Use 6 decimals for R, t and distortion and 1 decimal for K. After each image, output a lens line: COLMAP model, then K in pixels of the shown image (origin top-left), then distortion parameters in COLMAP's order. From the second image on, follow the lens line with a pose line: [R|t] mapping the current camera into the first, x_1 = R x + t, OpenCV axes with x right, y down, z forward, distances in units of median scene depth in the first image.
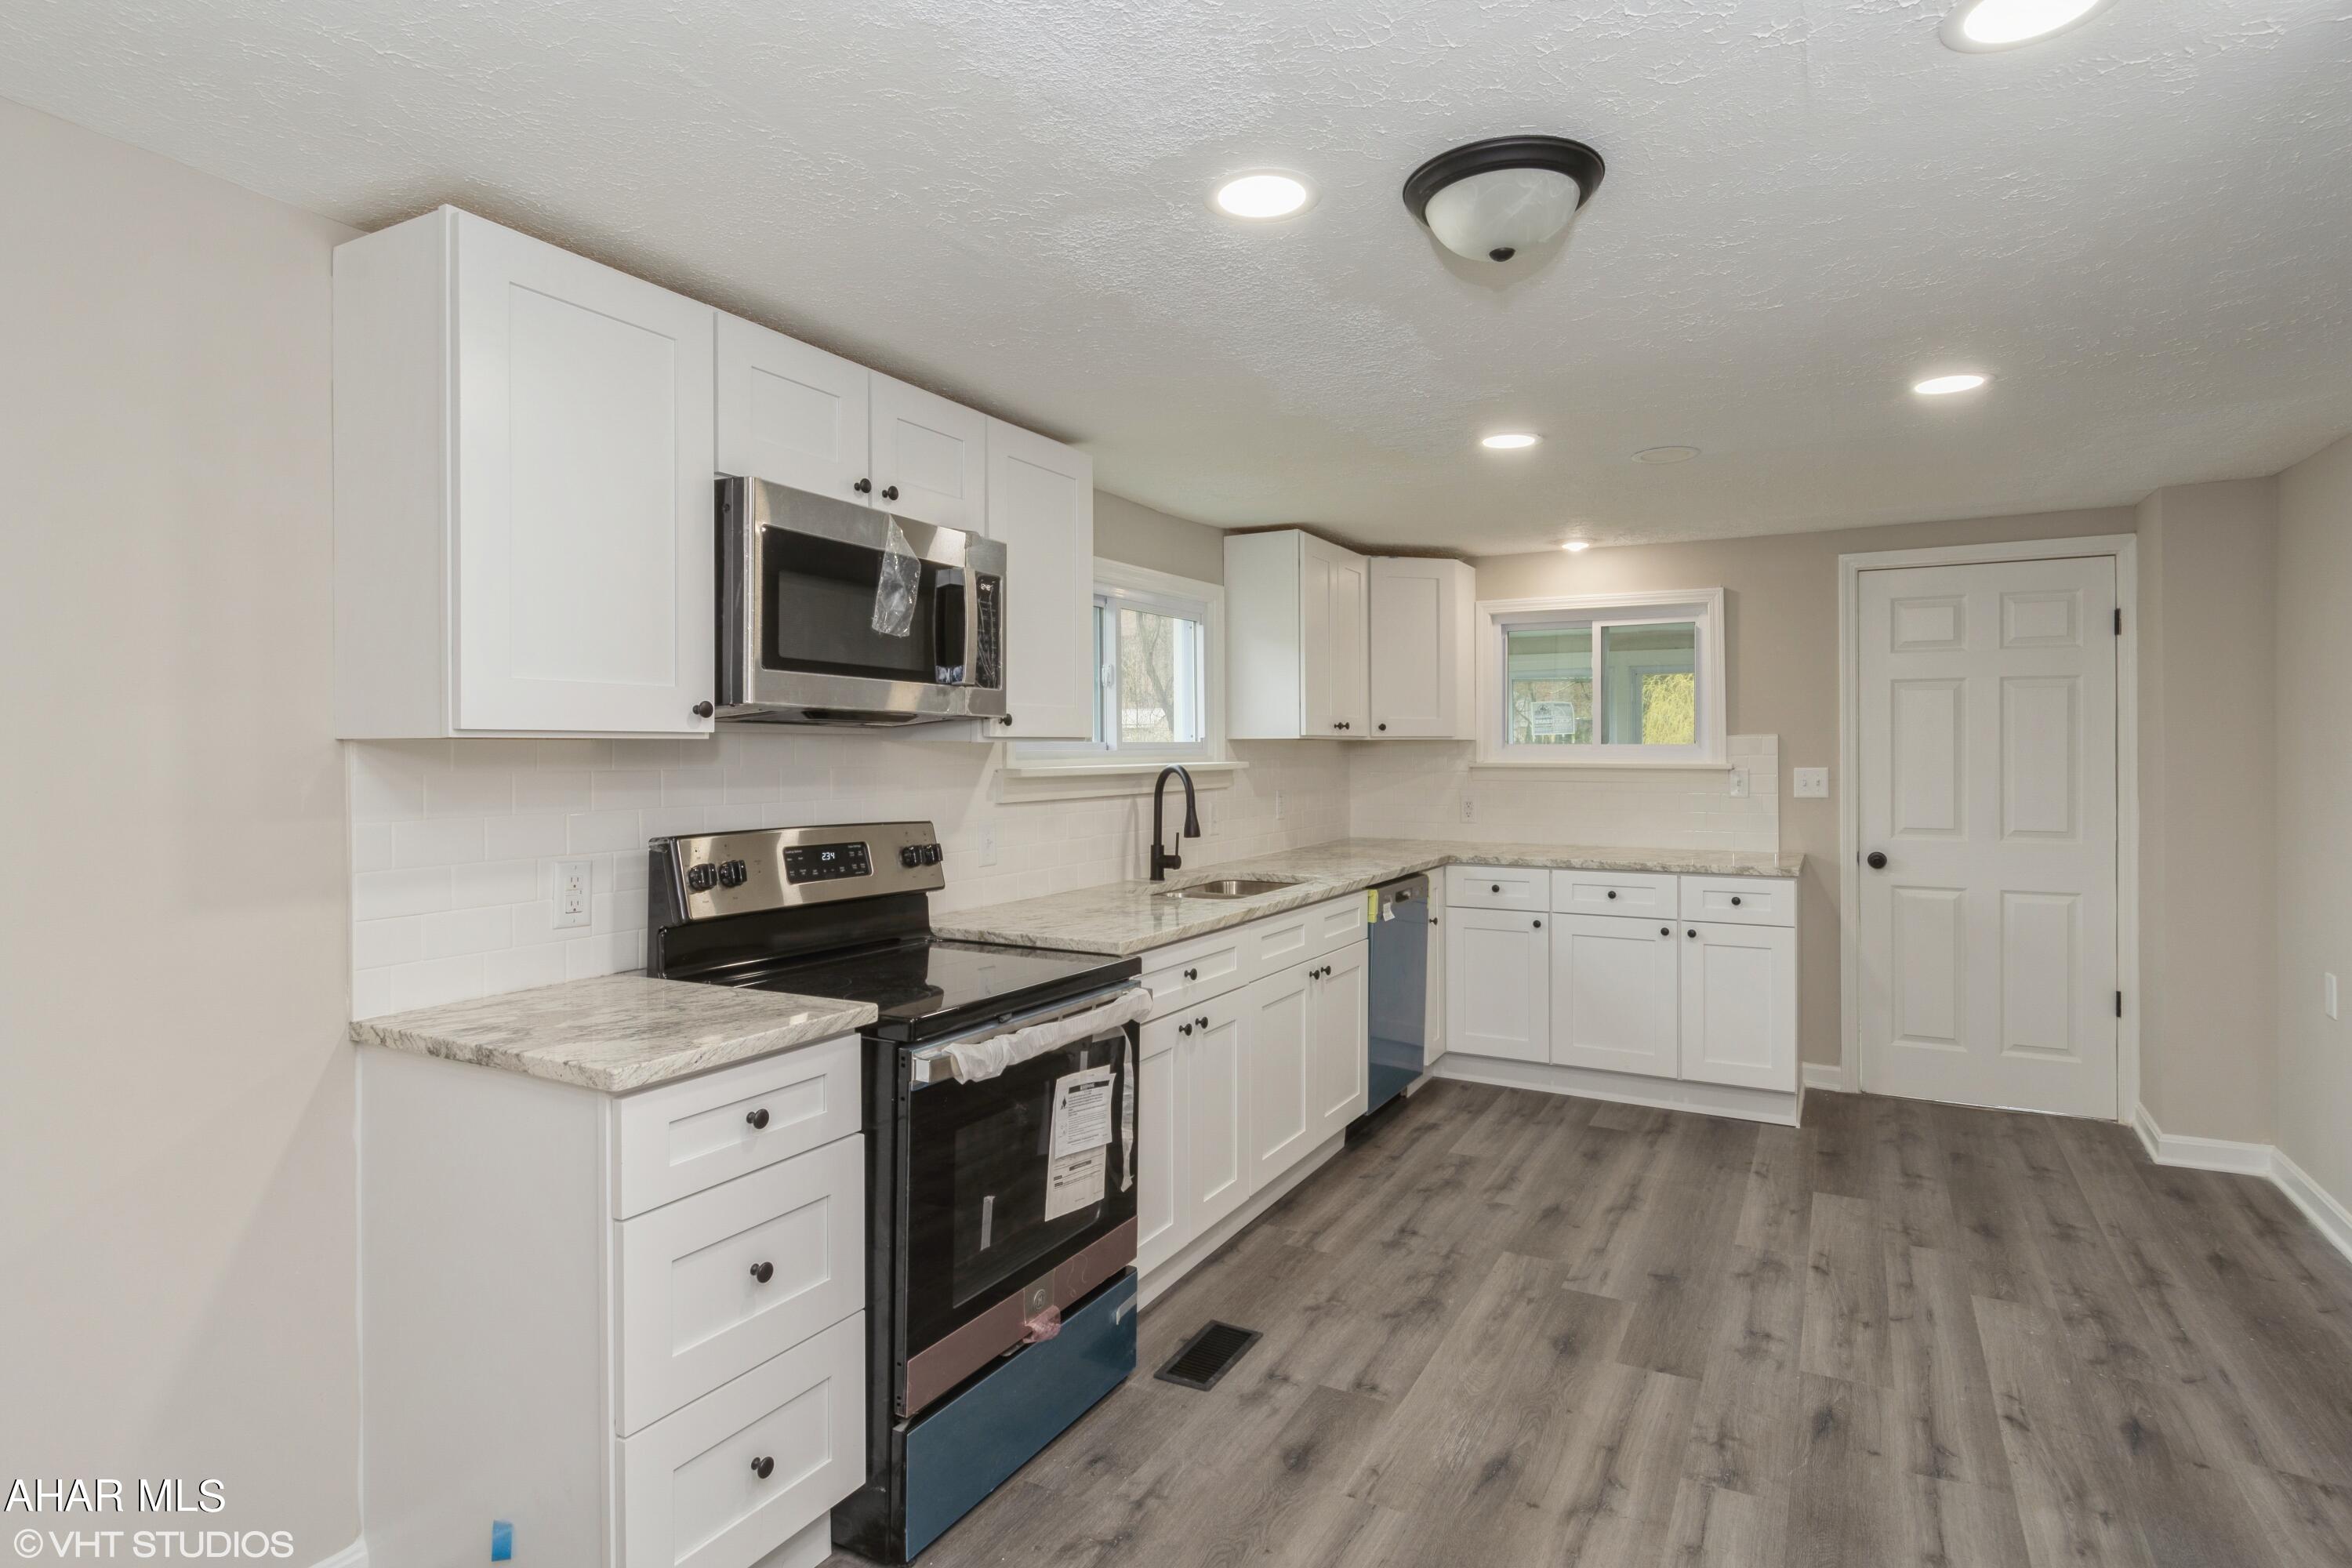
lens RADIAL K [[1248.3, 0, 1181.0], [0, 1248.3, 761.1], [0, 0, 1]] dist [0.001464, -0.001721]
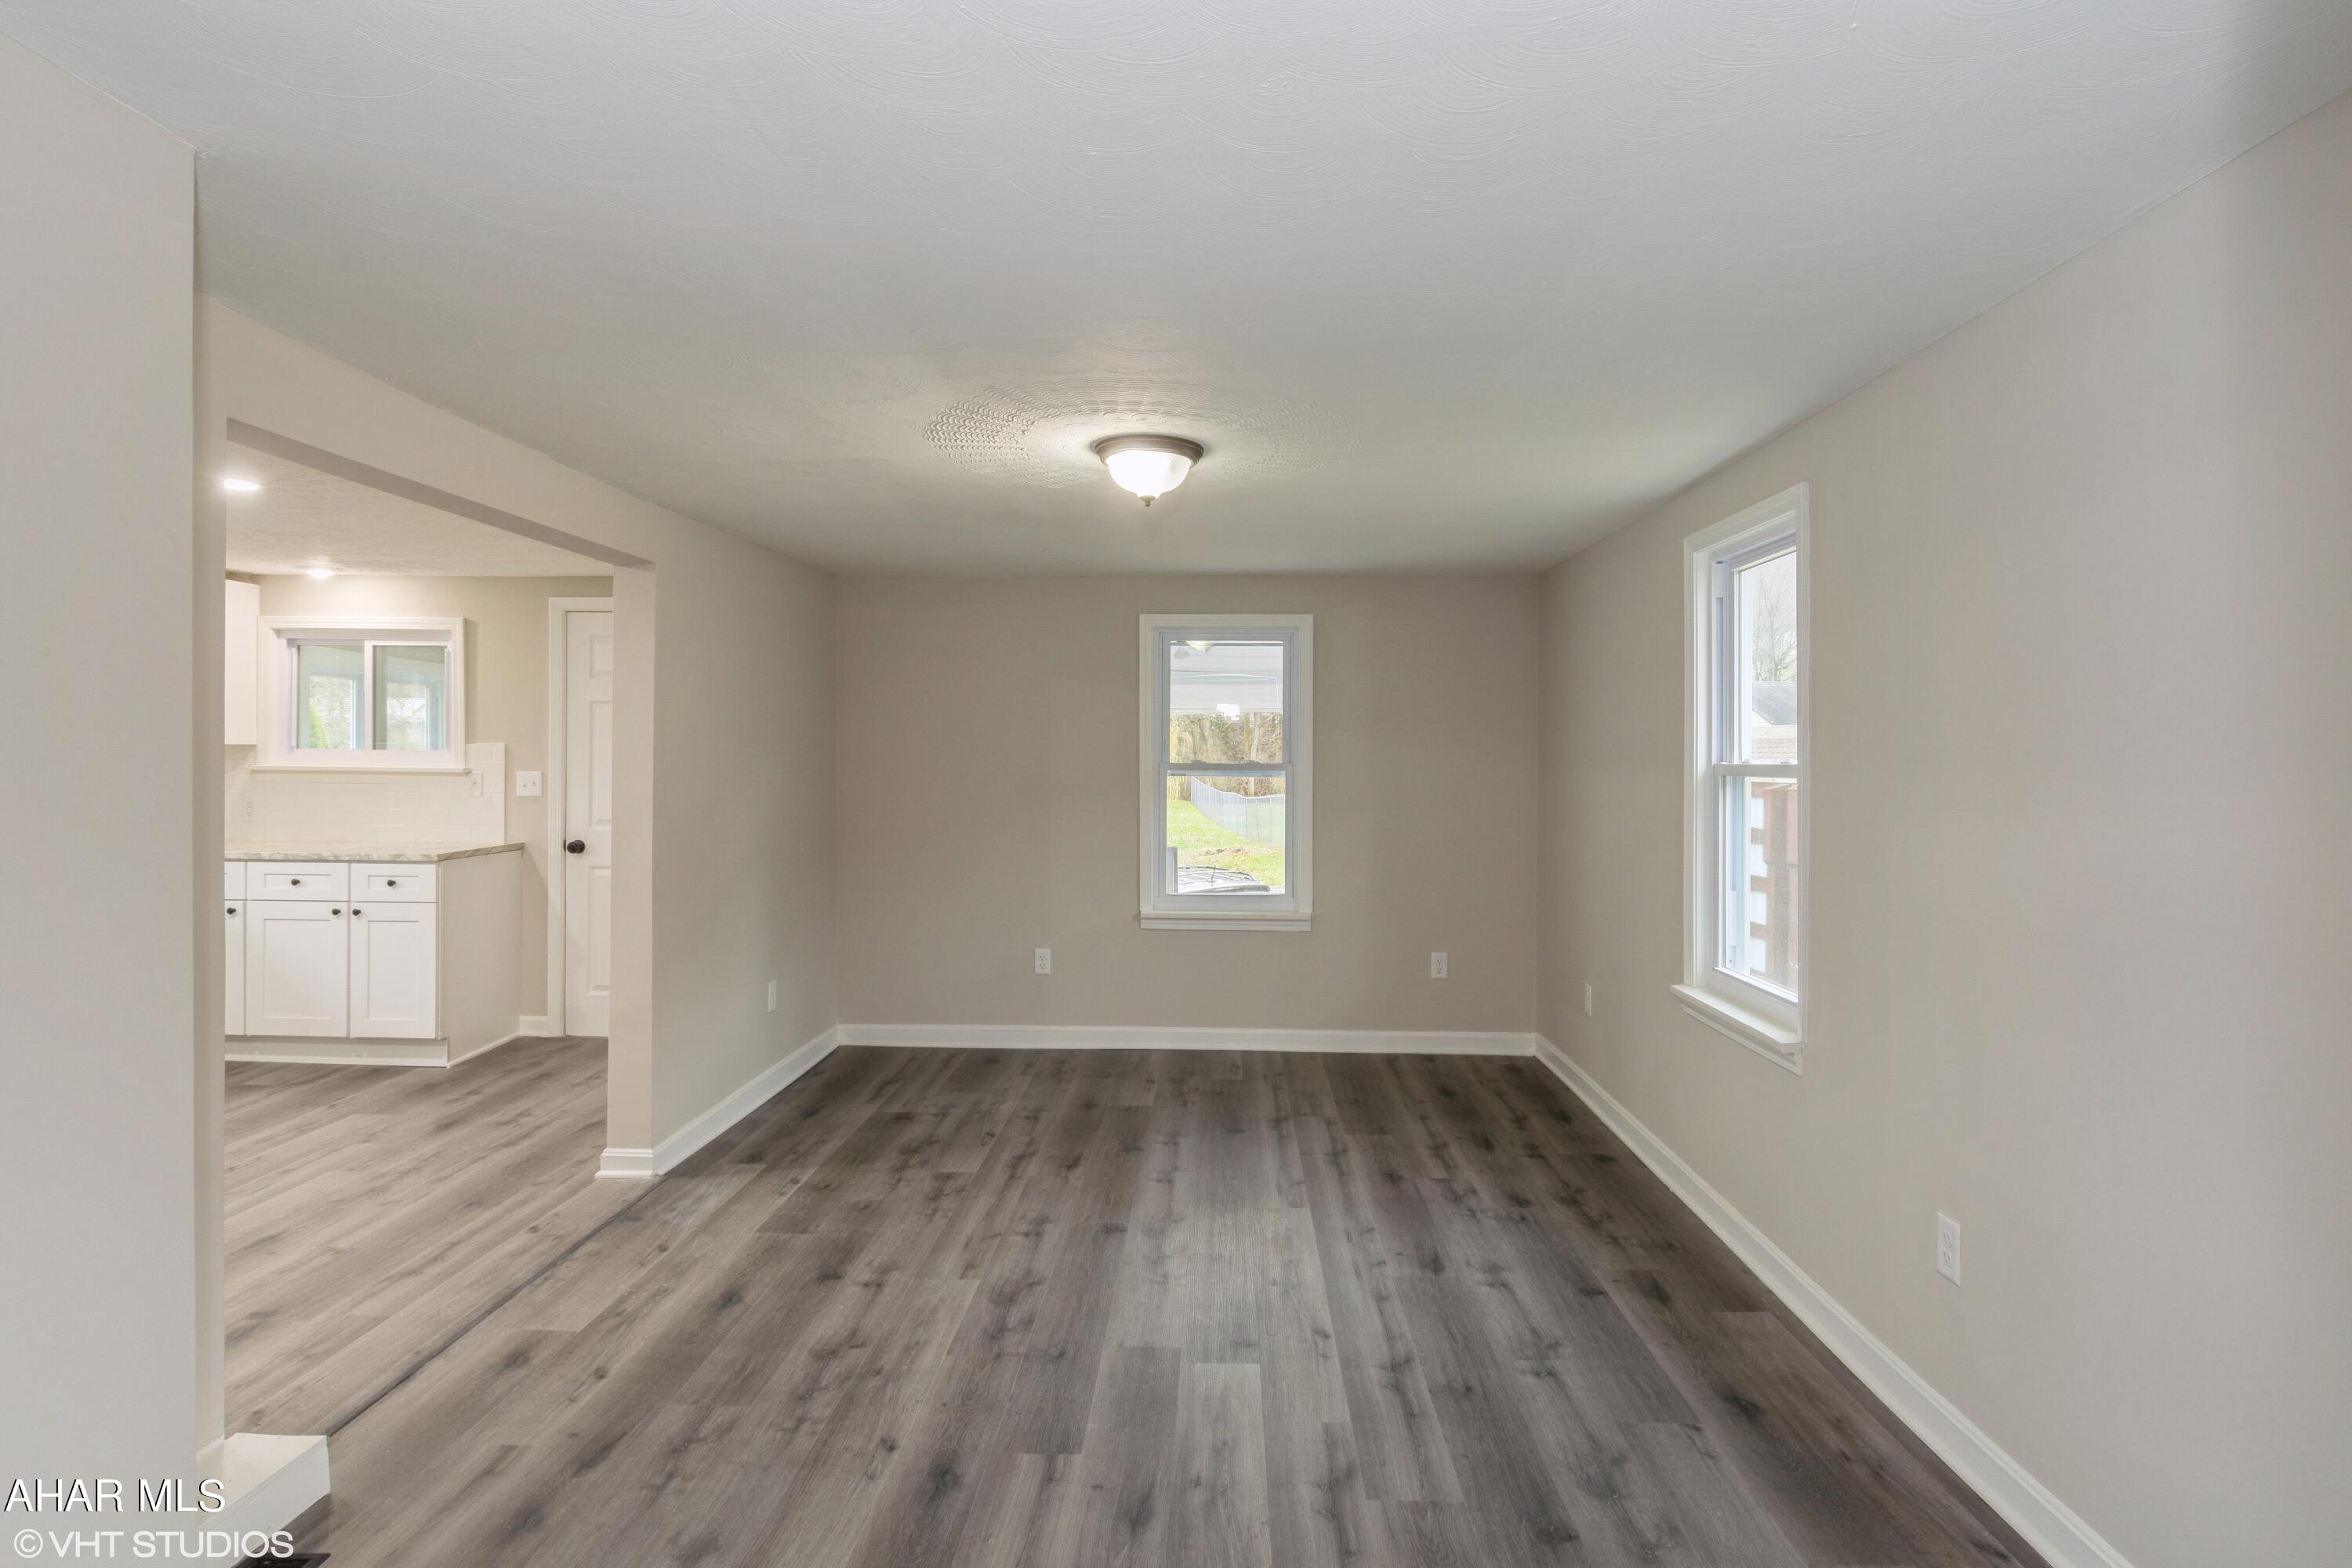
lens RADIAL K [[1248.3, 0, 1181.0], [0, 1248.3, 761.1], [0, 0, 1]] dist [0.001464, -0.001721]
pose [[0.890741, 0.006298, 0.454467, 0.564986], [-0.005614, 0.999980, -0.002854, -0.005178], [-0.454476, -0.000009, 0.890759, -0.397911]]
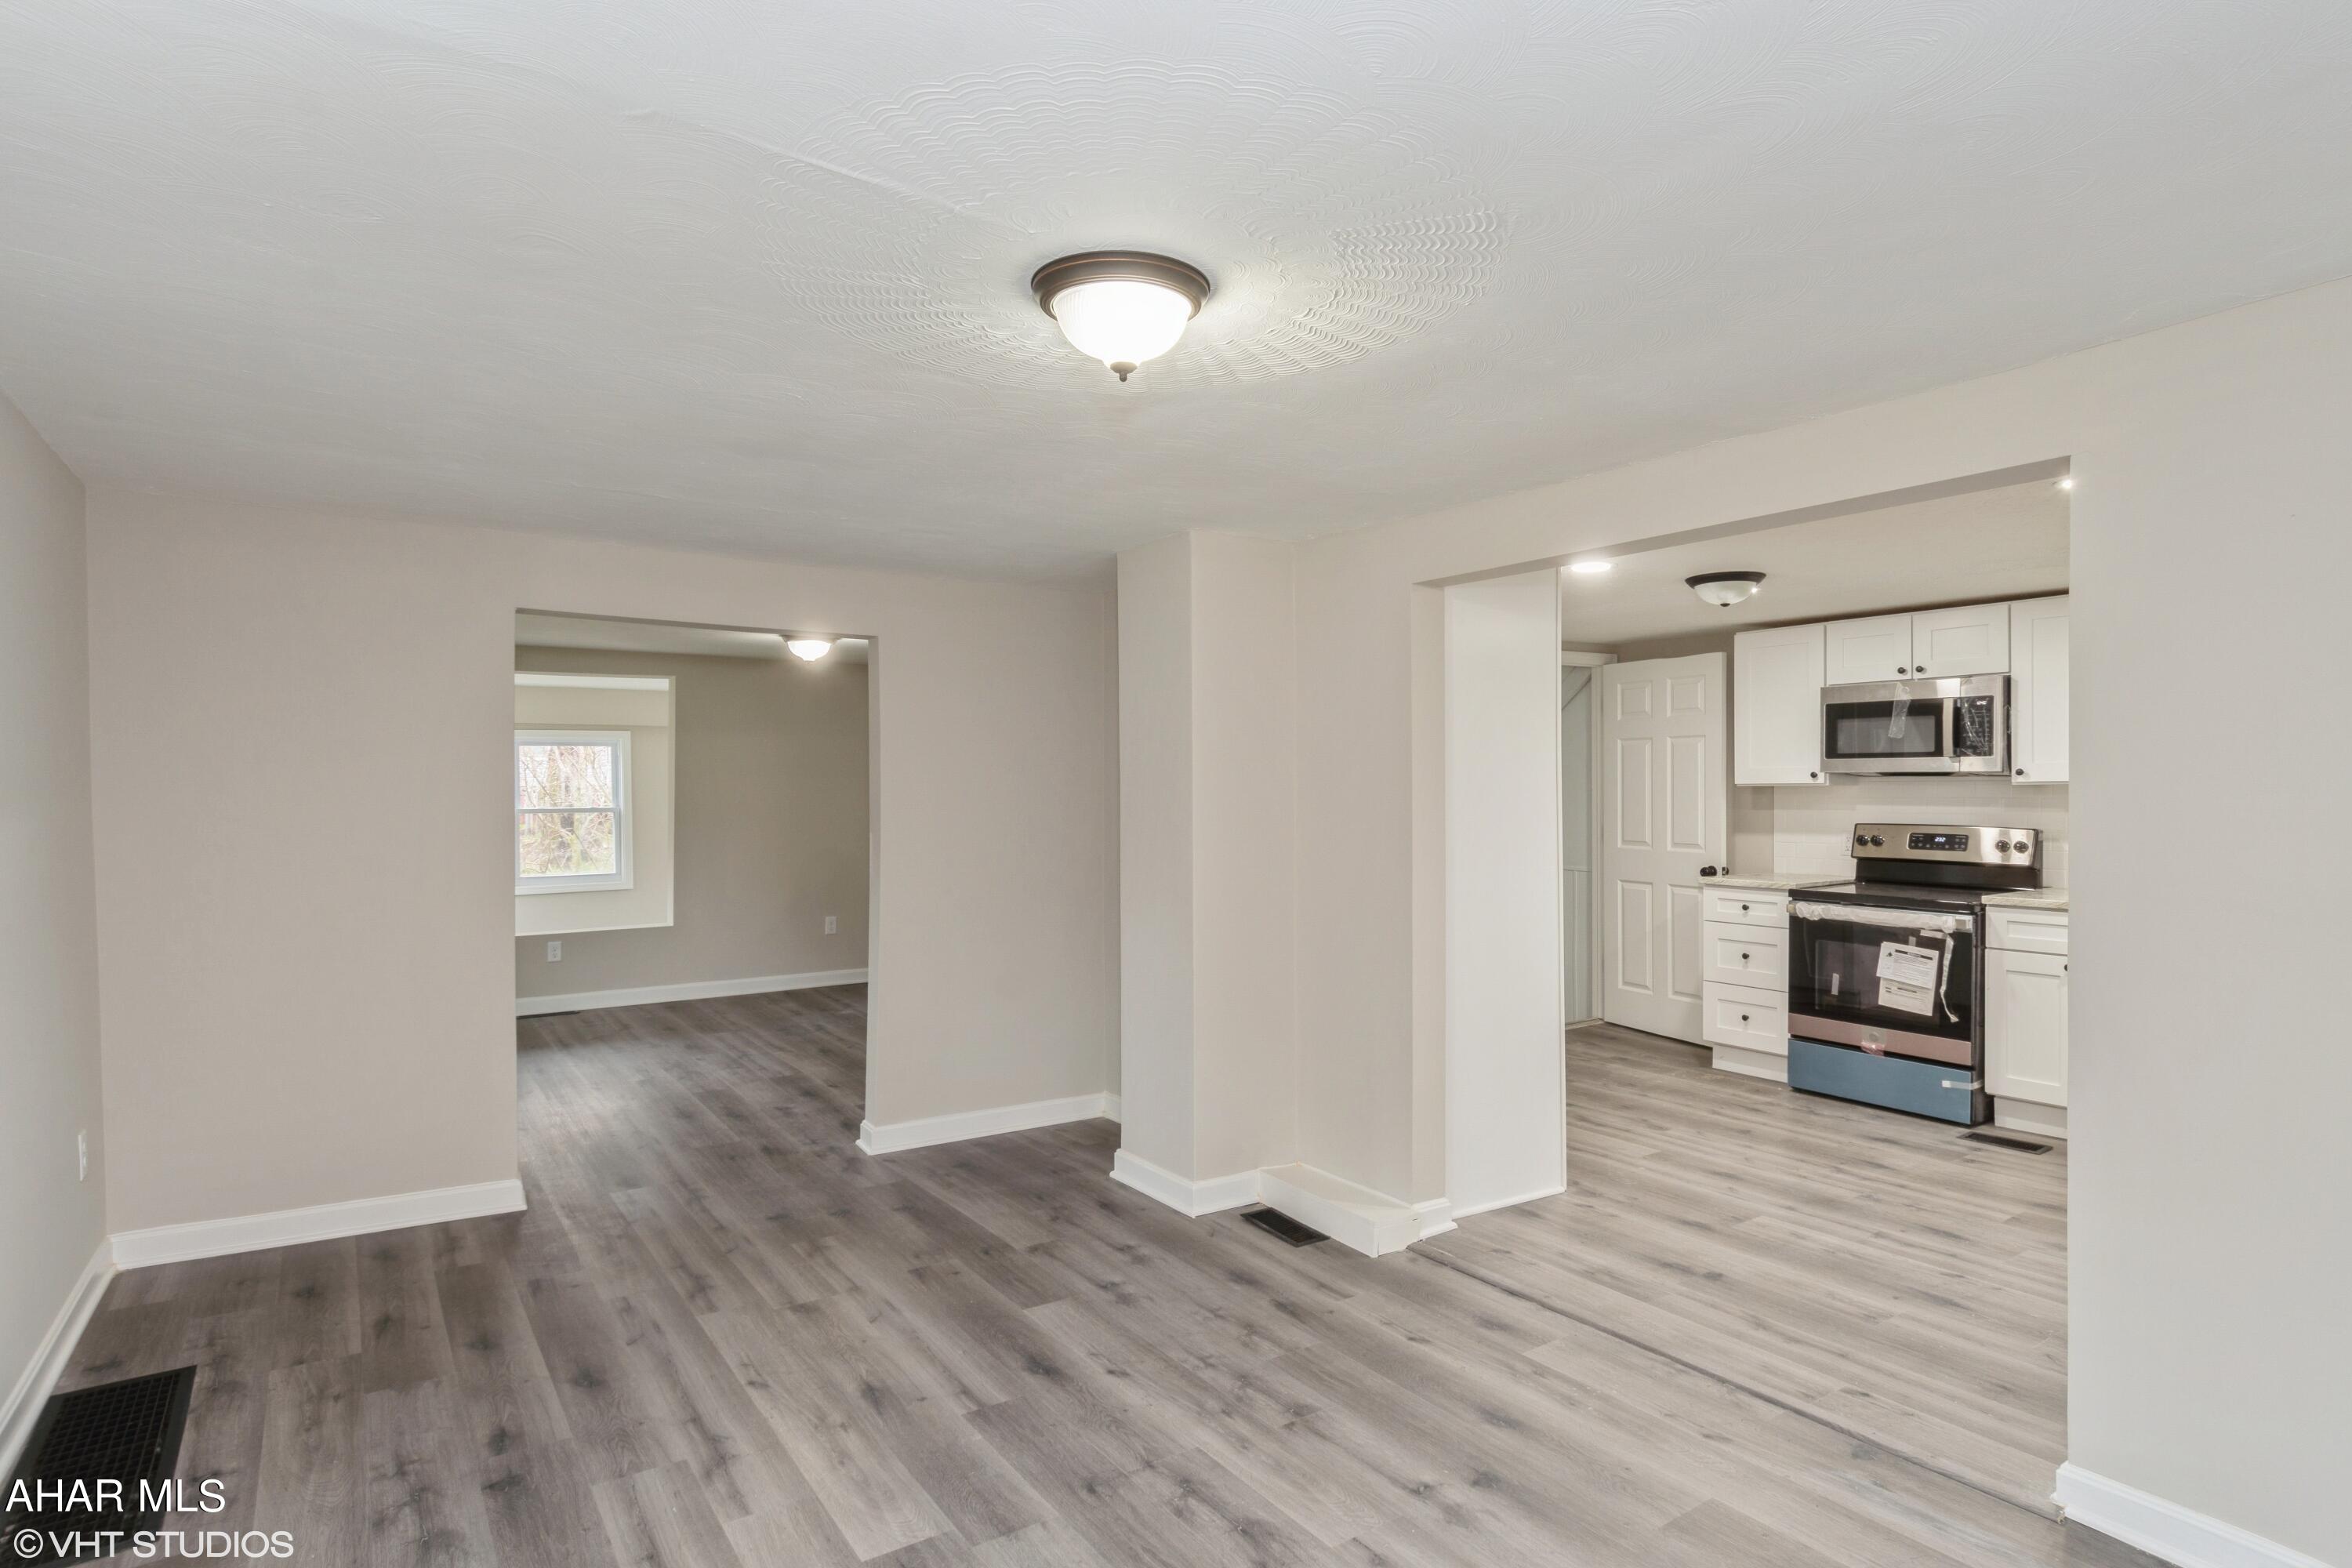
lens RADIAL K [[1248.3, 0, 1181.0], [0, 1248.3, 761.1], [0, 0, 1]] dist [0.001464, -0.001721]
pose [[-0.452049, -0.014868, -0.891869, 1.267680], [0.000390, 0.999858, -0.016866, -0.012298], [0.891993, -0.007972, -0.451979, 0.471917]]
